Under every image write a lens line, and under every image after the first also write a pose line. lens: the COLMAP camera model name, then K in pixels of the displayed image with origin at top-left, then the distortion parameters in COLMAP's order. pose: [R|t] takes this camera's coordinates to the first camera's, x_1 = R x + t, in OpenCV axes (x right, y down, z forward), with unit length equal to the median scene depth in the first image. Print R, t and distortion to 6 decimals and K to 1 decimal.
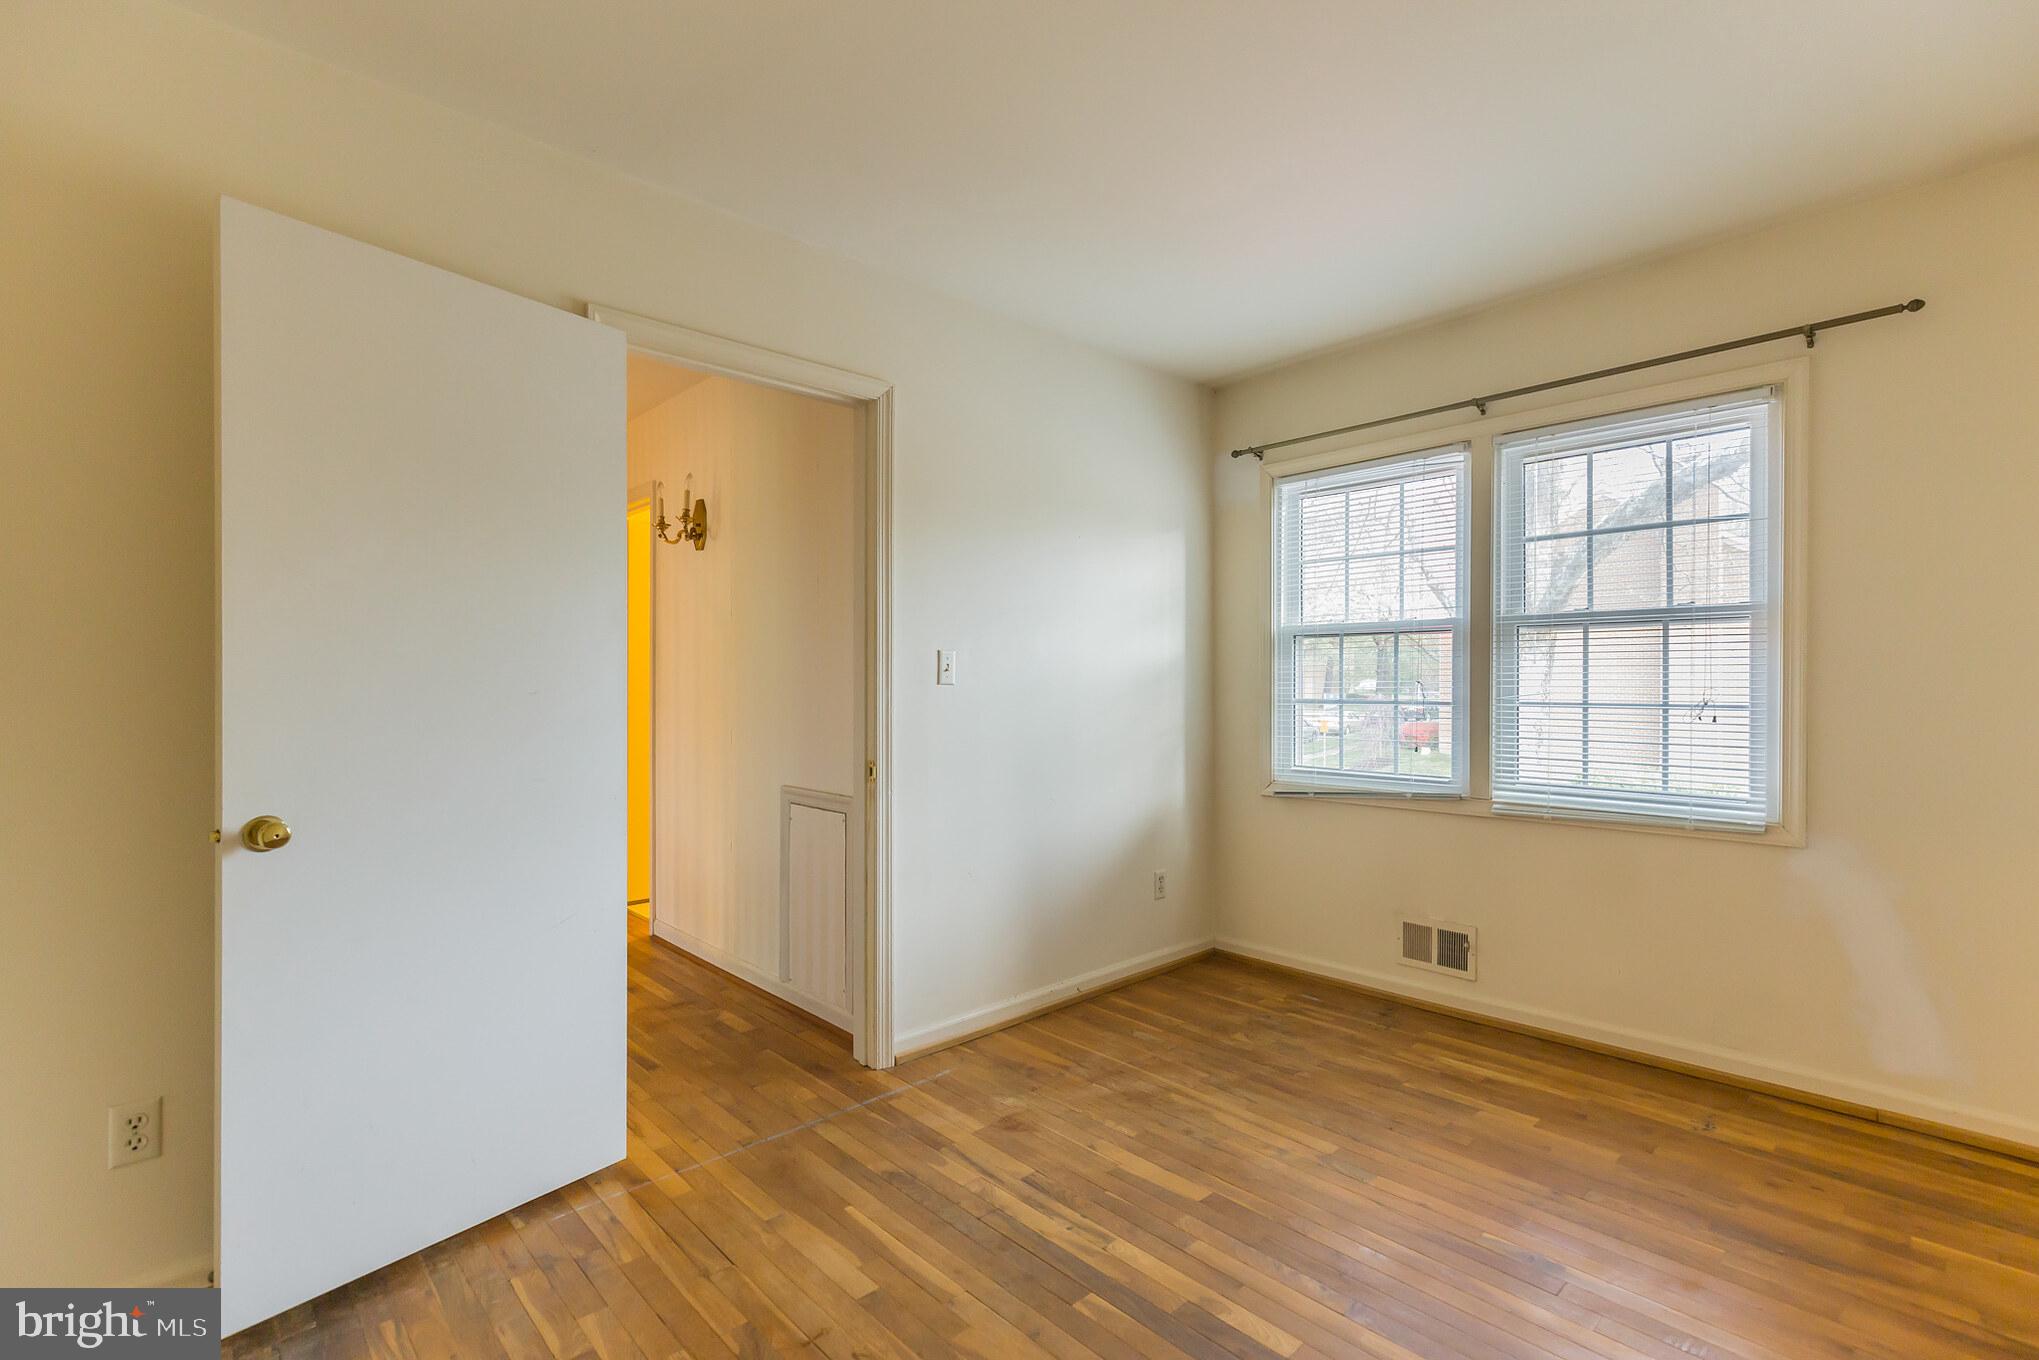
lens RADIAL K [[981.7, 0, 1016.3], [0, 981.7, 681.6], [0, 0, 1]] dist [-0.003137, -0.000549]
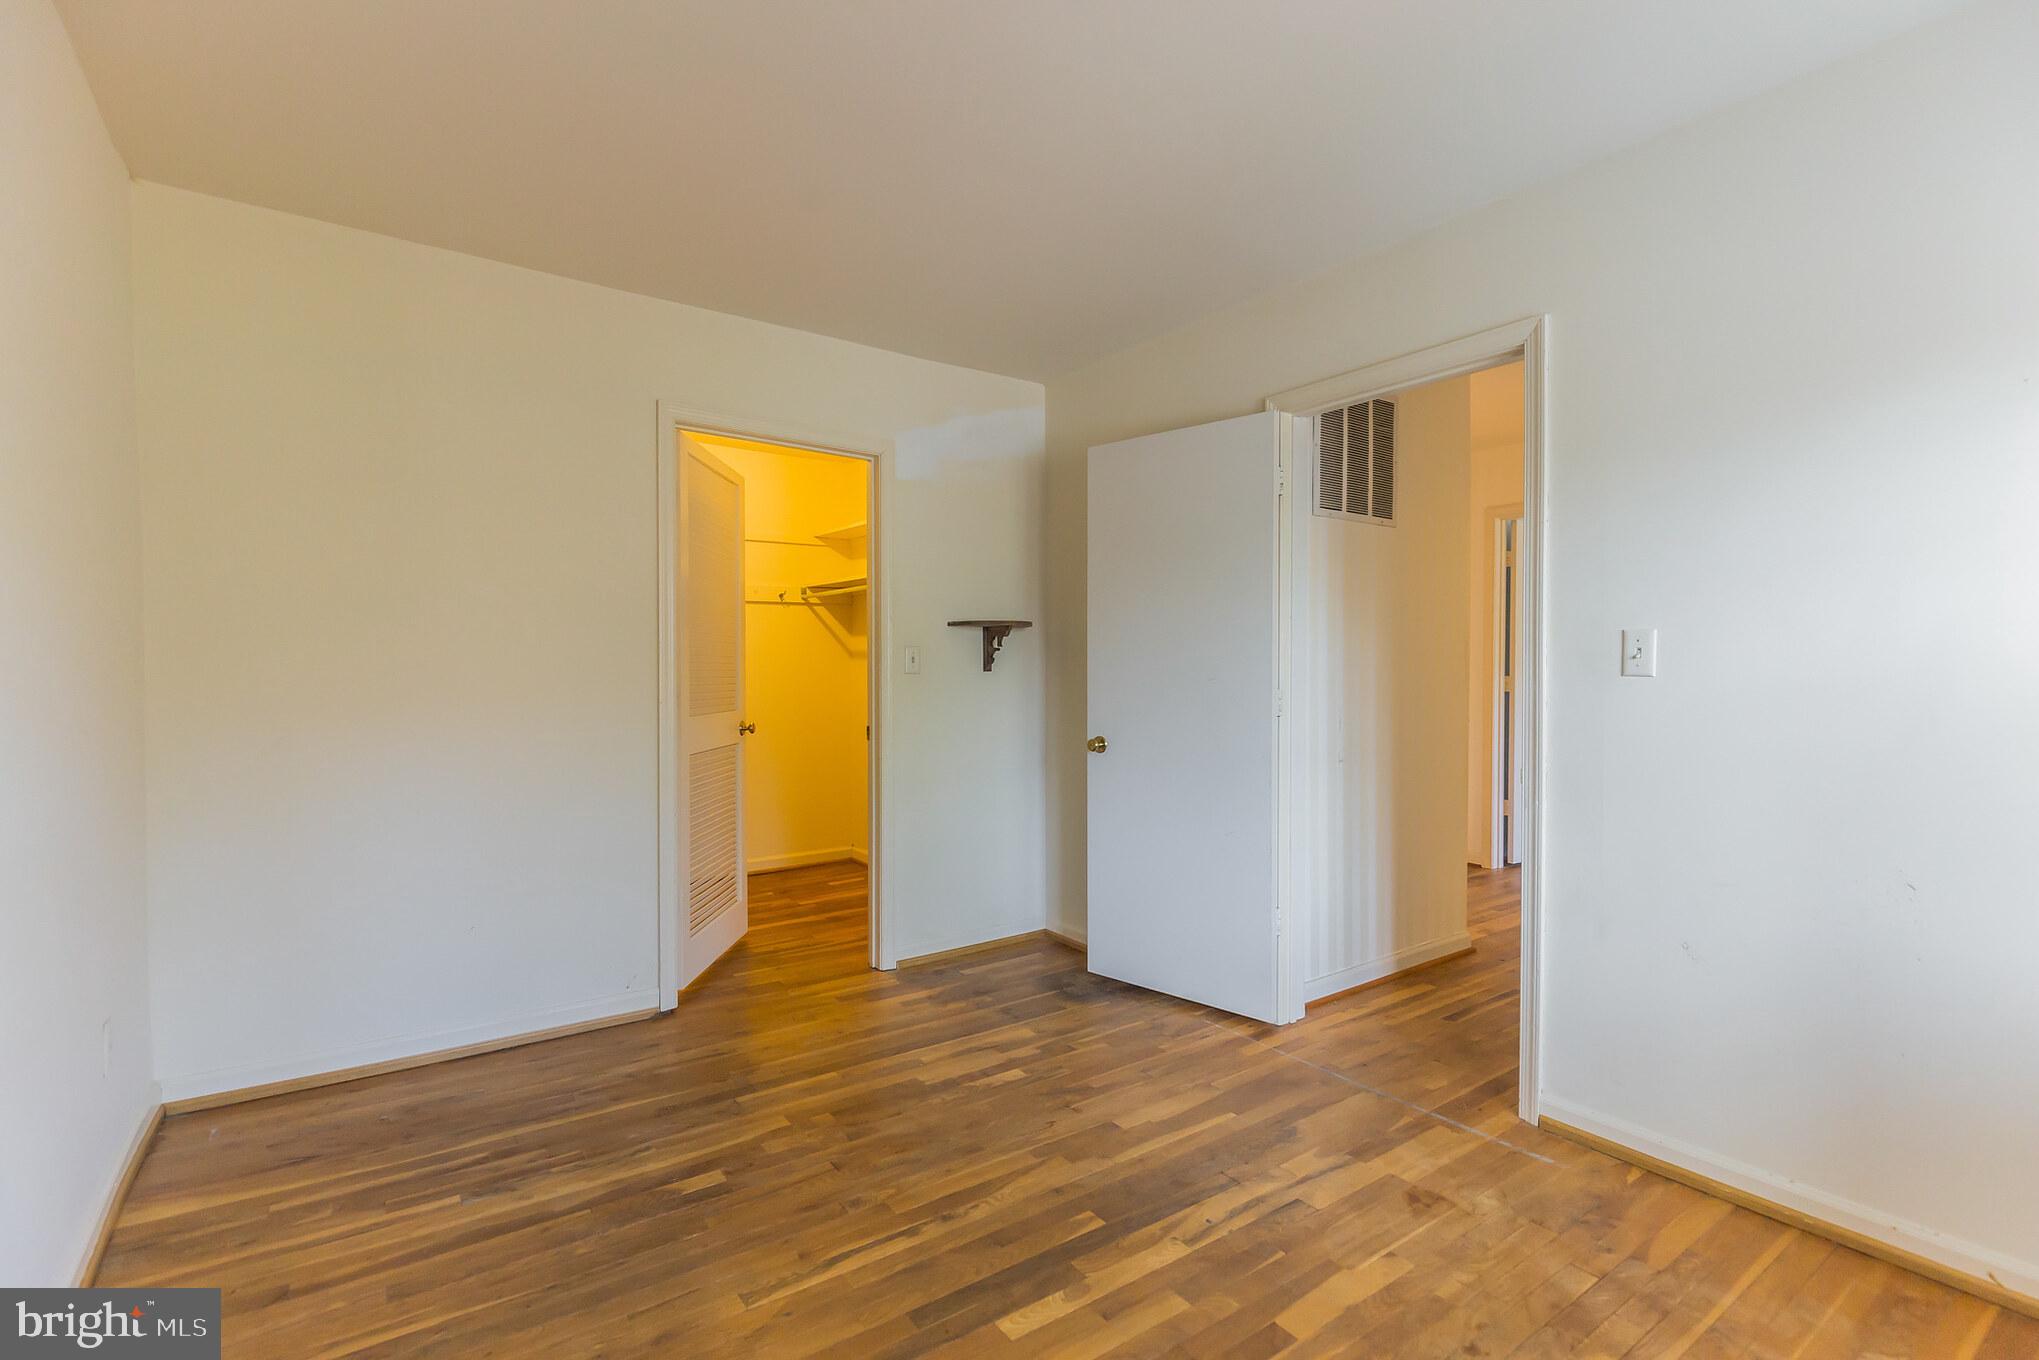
lens RADIAL K [[883.0, 0, 1018.7], [0, 883.0, 677.6], [0, 0, 1]] dist [-0.001317, 0.001418]
pose [[-0.136352, 0.010829, -0.990601, 0.901849], [0.004819, 0.999936, 0.010268, -0.006723], [0.990649, -0.003374, -0.136396, 0.869829]]
